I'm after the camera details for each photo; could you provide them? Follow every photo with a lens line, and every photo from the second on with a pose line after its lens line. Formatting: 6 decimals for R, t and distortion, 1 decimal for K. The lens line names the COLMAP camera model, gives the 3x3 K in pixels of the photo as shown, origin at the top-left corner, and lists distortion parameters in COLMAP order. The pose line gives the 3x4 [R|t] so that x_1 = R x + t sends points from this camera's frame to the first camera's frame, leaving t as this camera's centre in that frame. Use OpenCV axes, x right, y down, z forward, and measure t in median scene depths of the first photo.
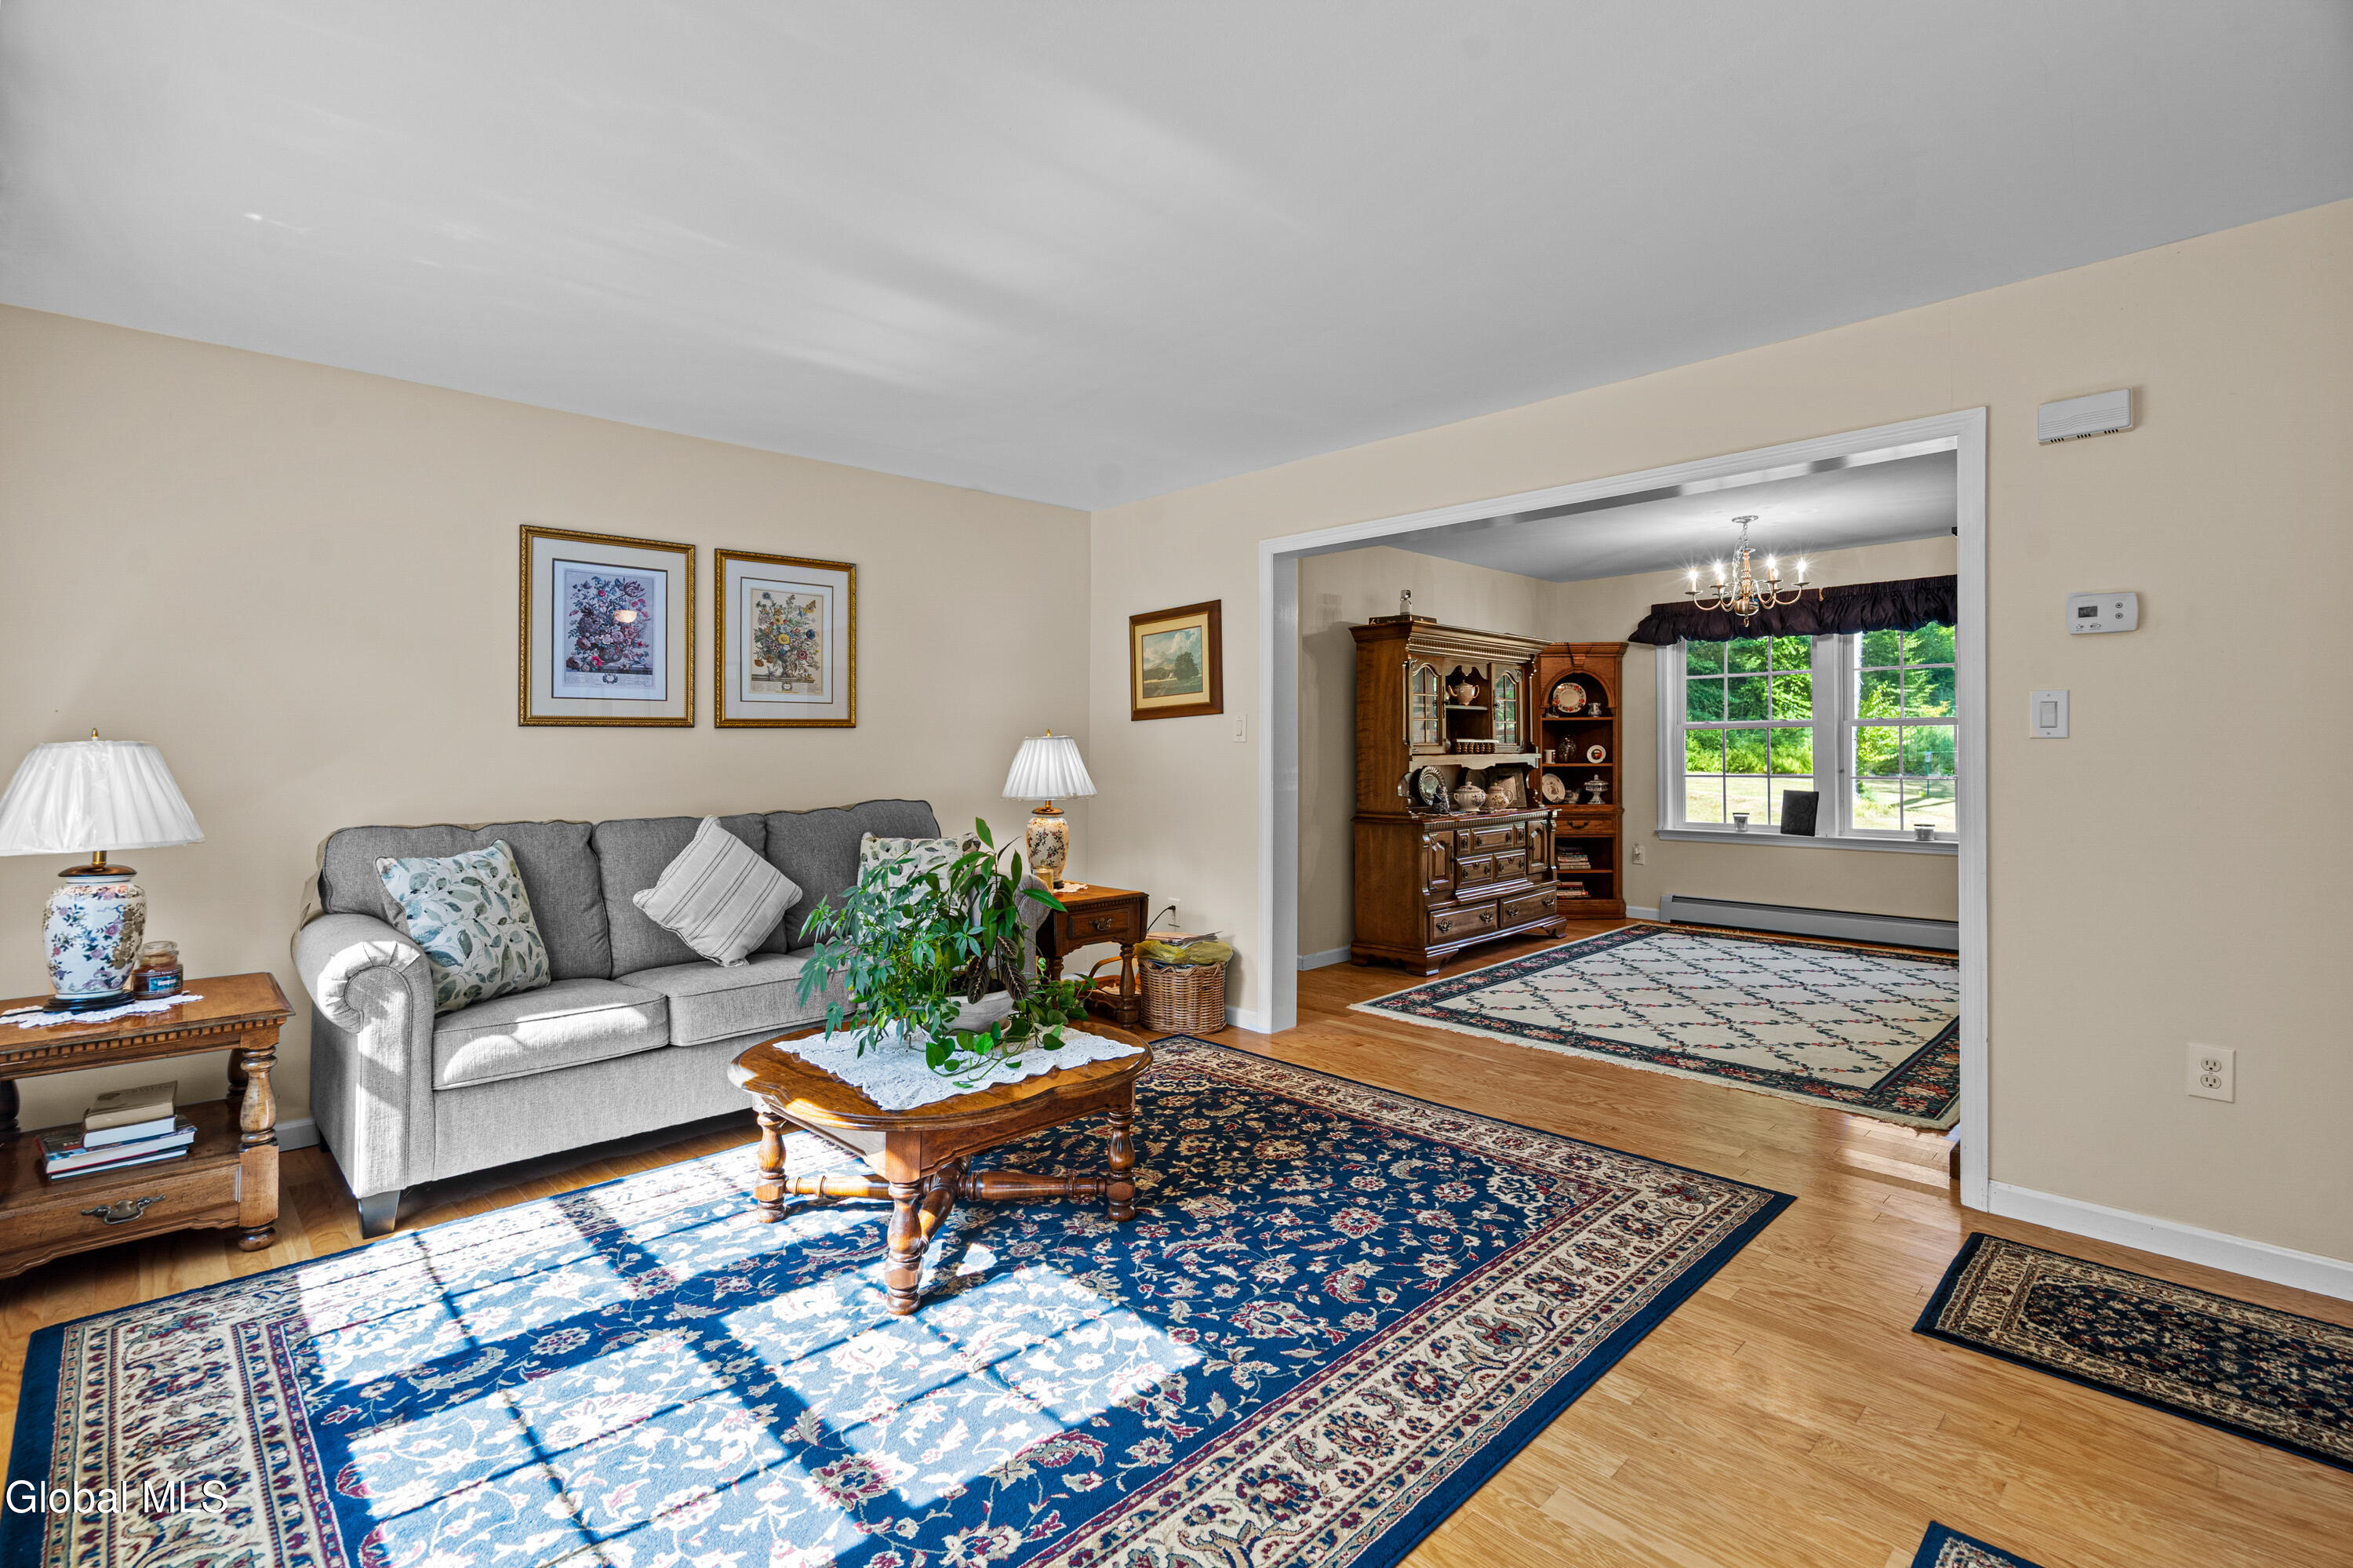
lens RADIAL K [[1096.5, 0, 1180.6], [0, 1096.5, 736.3], [0, 0, 1]] dist [-0.006277, 0.000137]
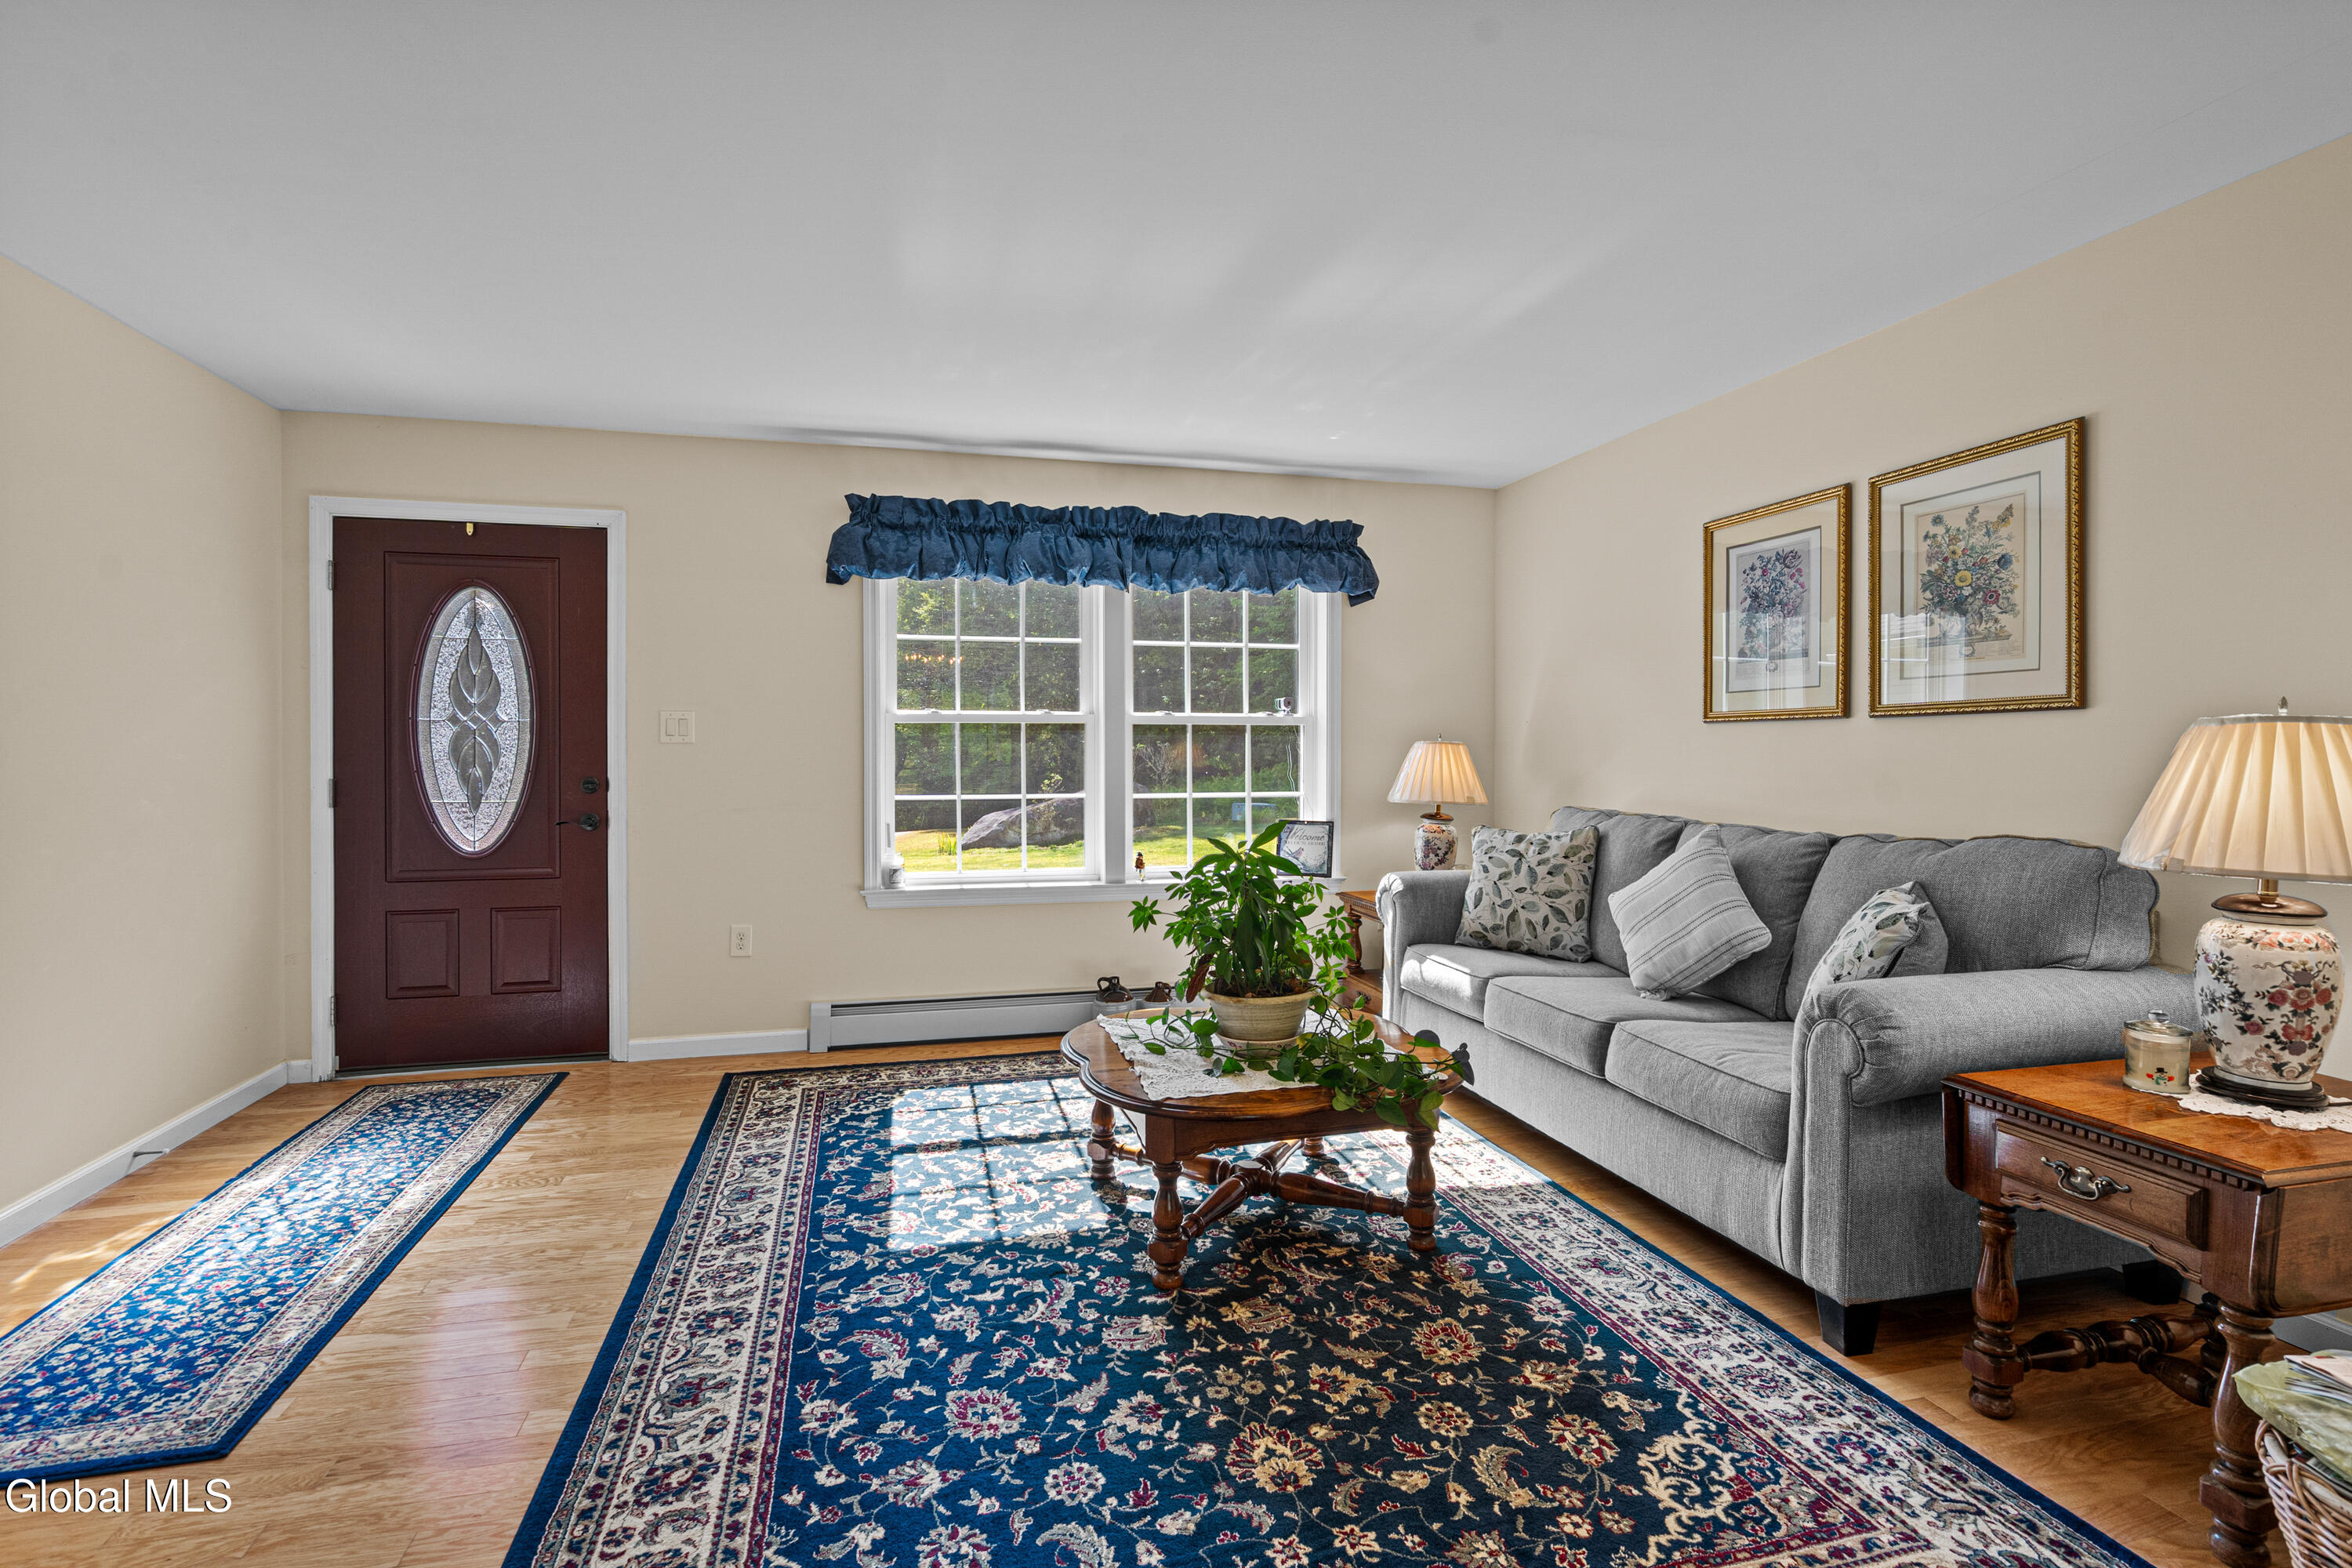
lens RADIAL K [[1136.8, 0, 1179.6], [0, 1136.8, 751.1], [0, 0, 1]] dist [-0.003629, 0.001678]
pose [[-0.502199, 0.006613, -0.864727, 0.804433], [0.012210, 0.999925, 0.000556, 0.014726], [0.864666, -0.010279, -0.502242, 1.631951]]
